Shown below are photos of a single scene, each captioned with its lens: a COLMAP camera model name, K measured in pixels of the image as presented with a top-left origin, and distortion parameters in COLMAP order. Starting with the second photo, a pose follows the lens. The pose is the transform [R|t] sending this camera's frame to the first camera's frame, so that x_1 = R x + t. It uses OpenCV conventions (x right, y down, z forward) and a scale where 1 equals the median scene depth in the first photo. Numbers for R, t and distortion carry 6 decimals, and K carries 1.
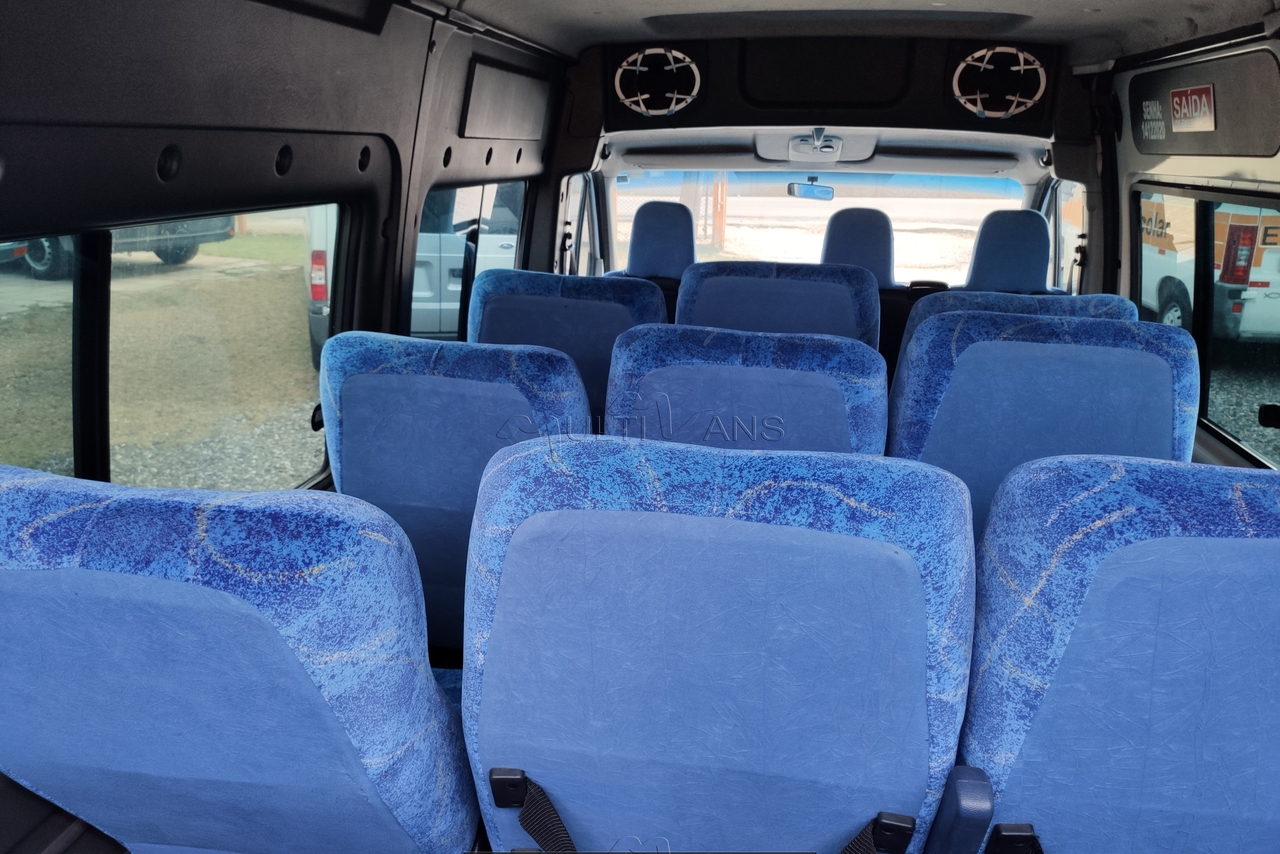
lens RADIAL K [[958.4, 0, 640.0], [0, 958.4, 427.0], [0, 0, 1]] dist [0.077033, -0.118947]
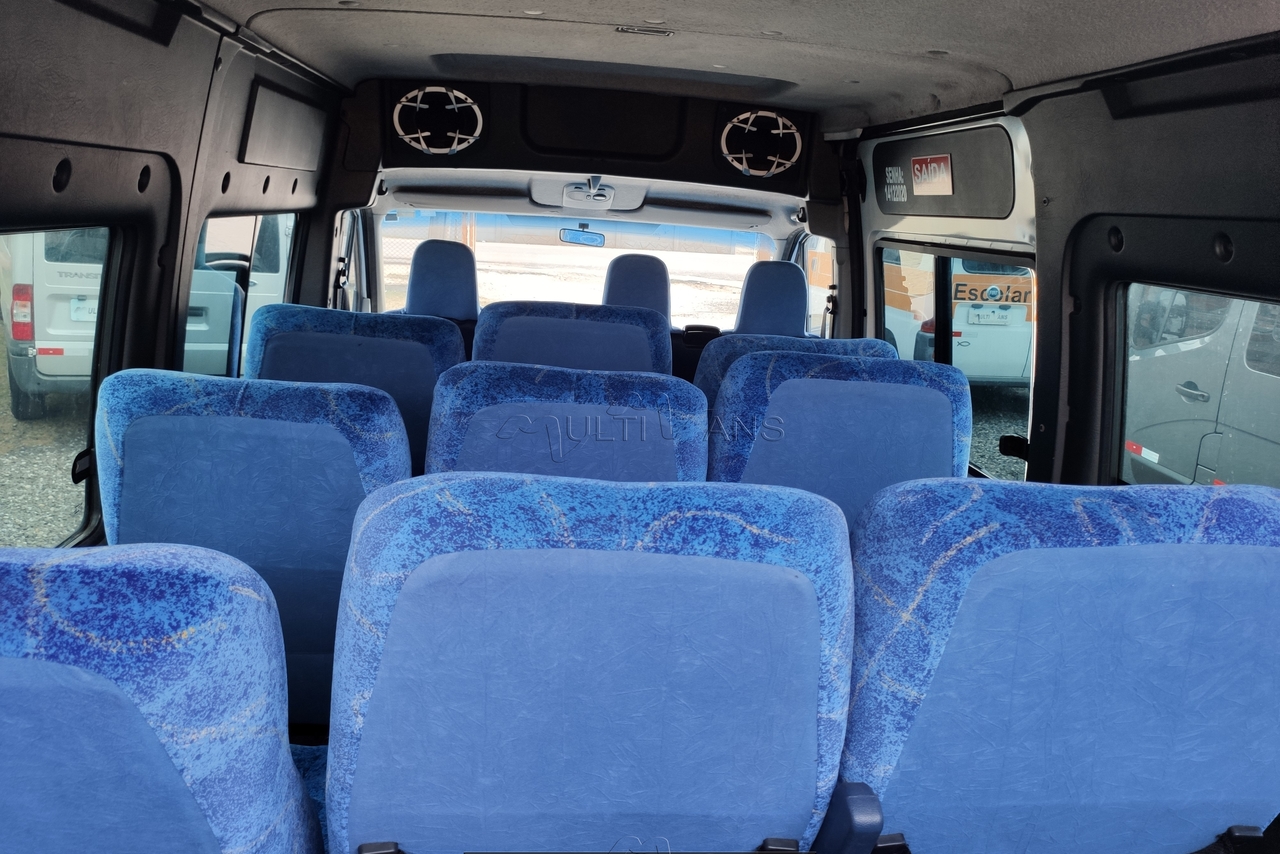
lens RADIAL K [[959.7, 0, 619.3], [0, 959.7, 424.5], [0, 0, 1]] dist [0.090233, -0.151899]
pose [[0.966204, -0.013699, 0.257413, -0.106740], [0.026751, 0.998524, -0.047269, 0.006889], [-0.256385, 0.052558, 0.965145, 0.027178]]
